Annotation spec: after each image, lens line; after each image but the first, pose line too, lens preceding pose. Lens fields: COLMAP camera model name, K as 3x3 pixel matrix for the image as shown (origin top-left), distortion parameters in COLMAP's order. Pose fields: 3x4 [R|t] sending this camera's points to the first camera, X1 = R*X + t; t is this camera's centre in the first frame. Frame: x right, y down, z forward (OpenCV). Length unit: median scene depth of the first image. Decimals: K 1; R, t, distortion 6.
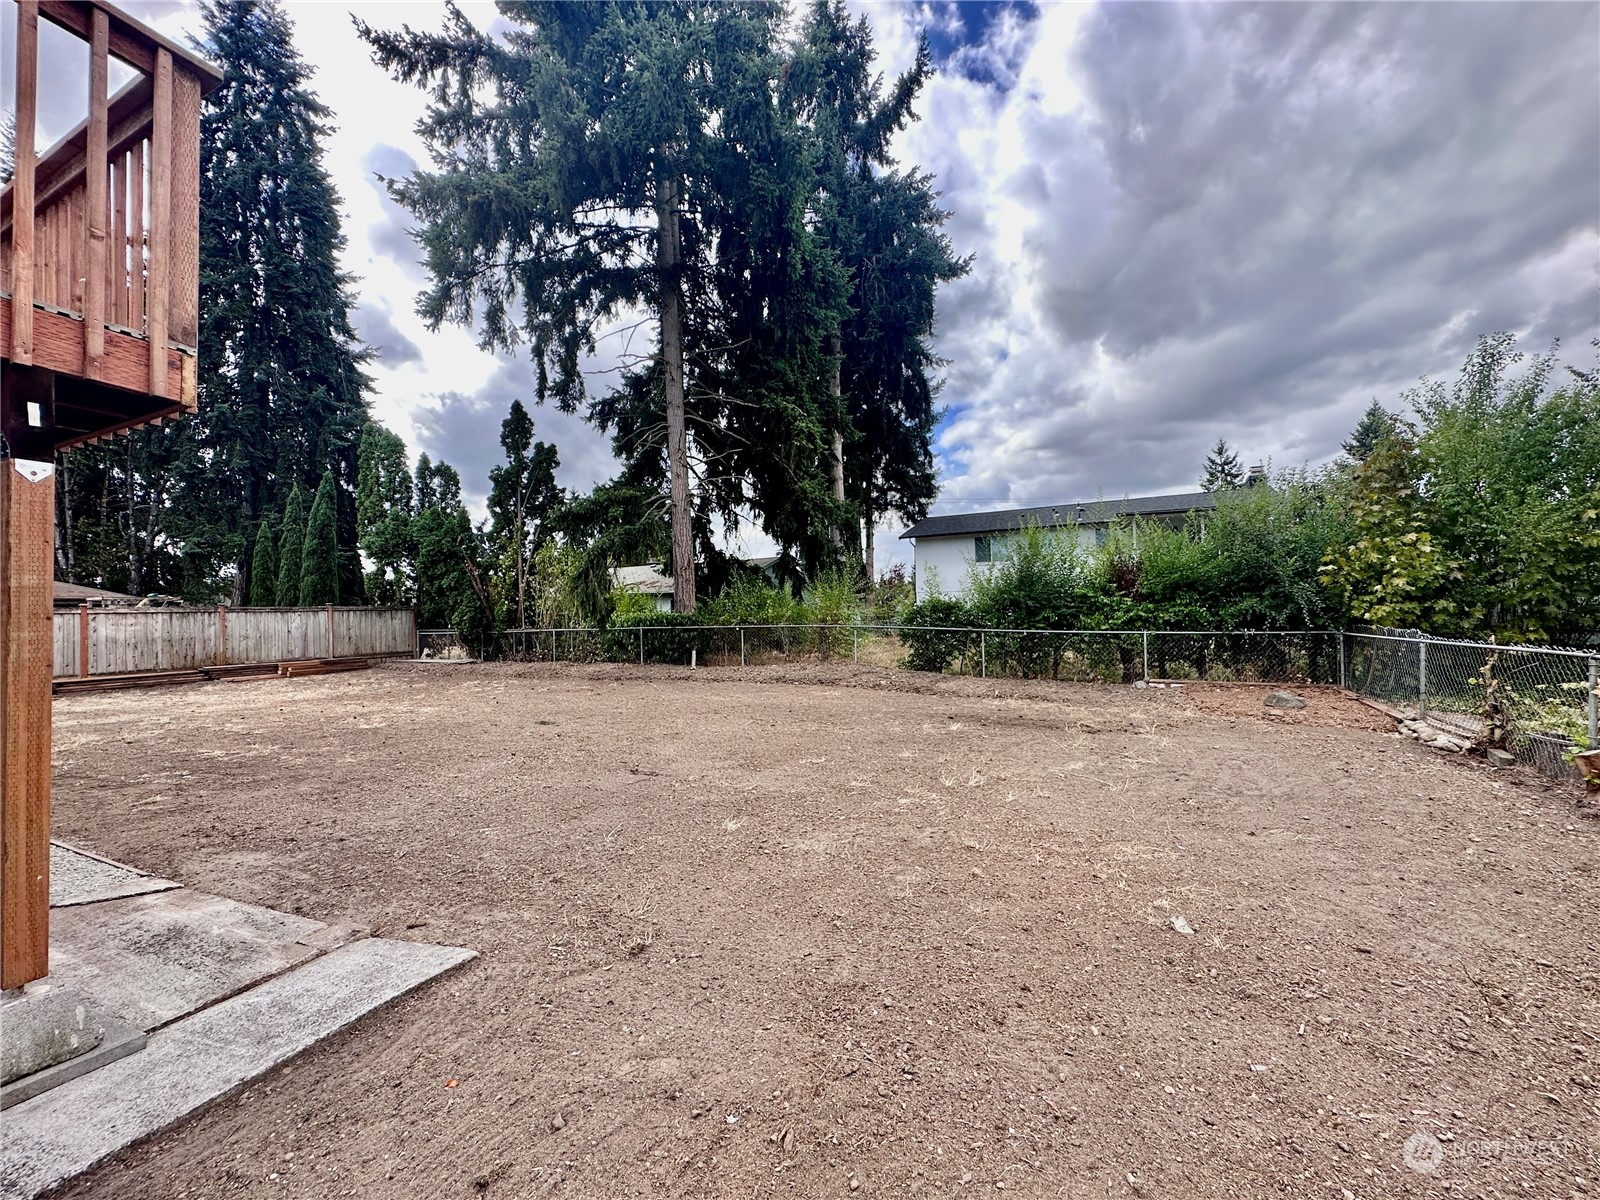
lens RADIAL K [[639.6, 0, 805.5], [0, 639.6, 594.0], [0, 0, 1]] dist [-0.003121, -0.000081]
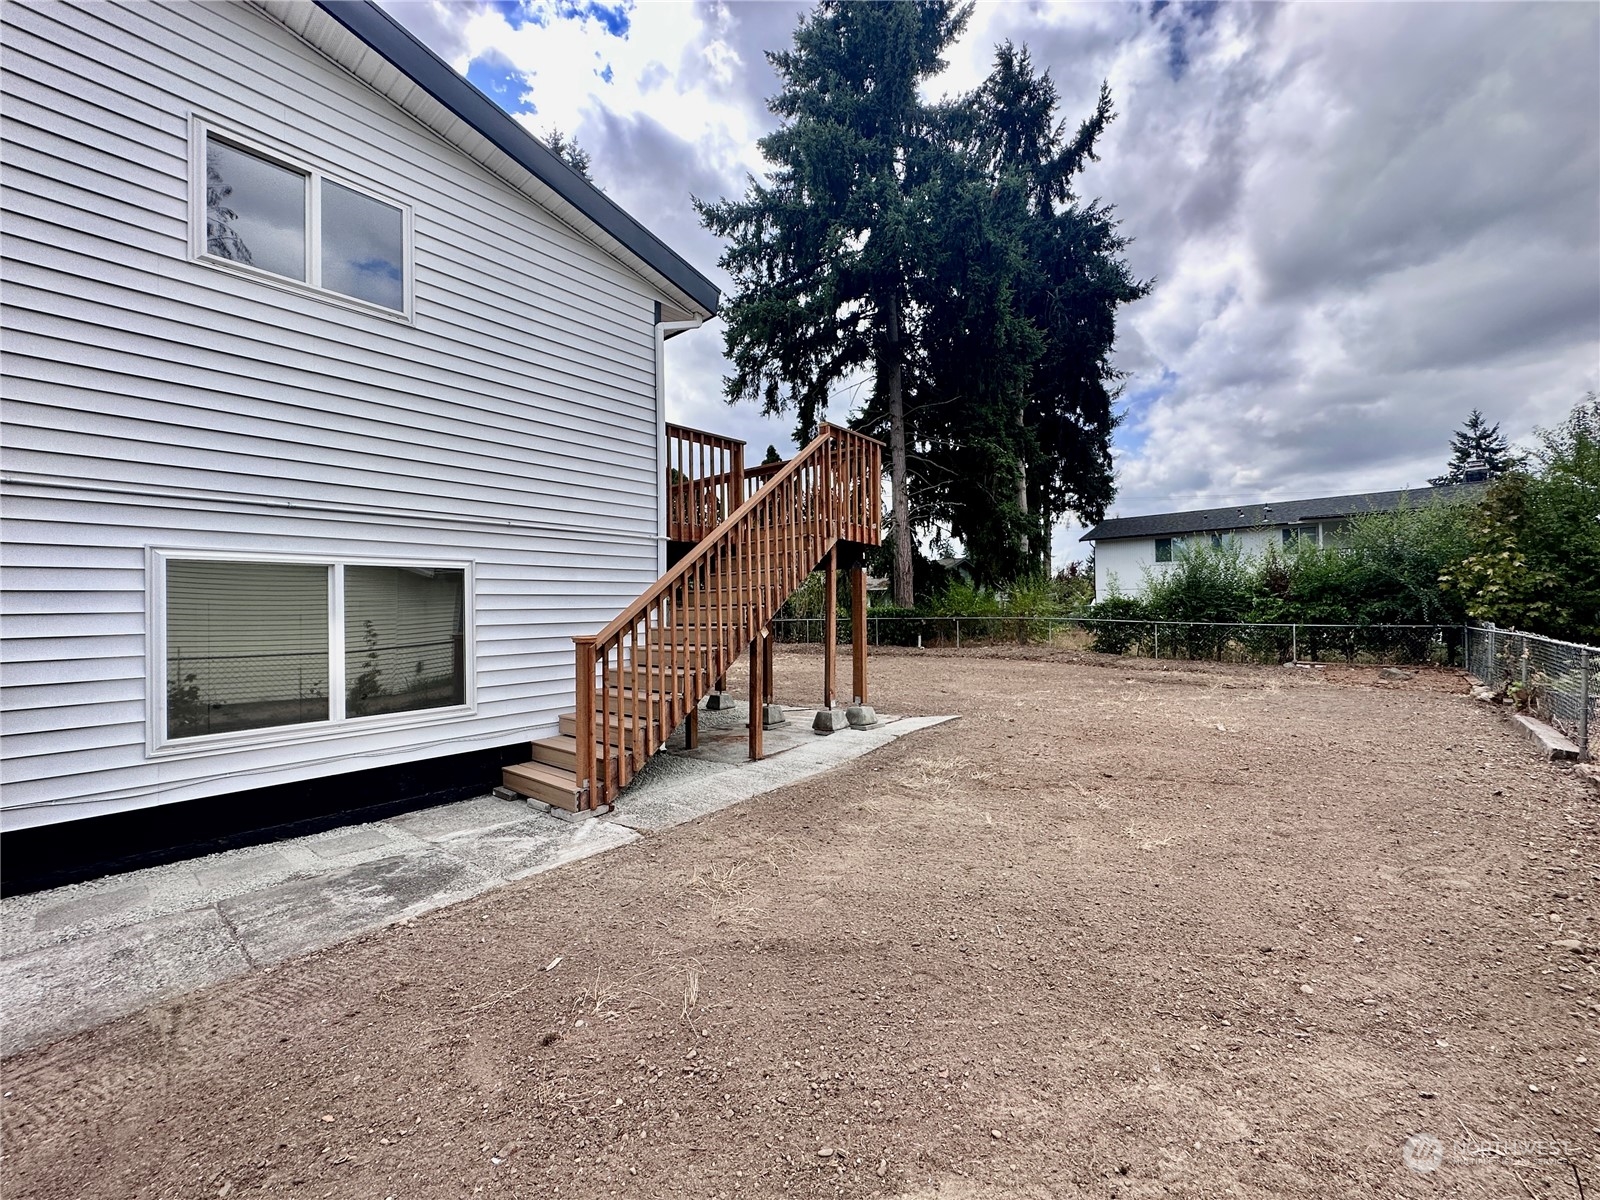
lens RADIAL K [[639.6, 0, 805.5], [0, 639.6, 594.0], [0, 0, 1]] dist [-0.003121, -0.000081]
pose [[0.969342, 0.002419, -0.245702, -0.063844], [-0.000286, 0.999962, 0.008720, -0.008410], [0.245714, -0.008382, 0.969306, -0.293308]]
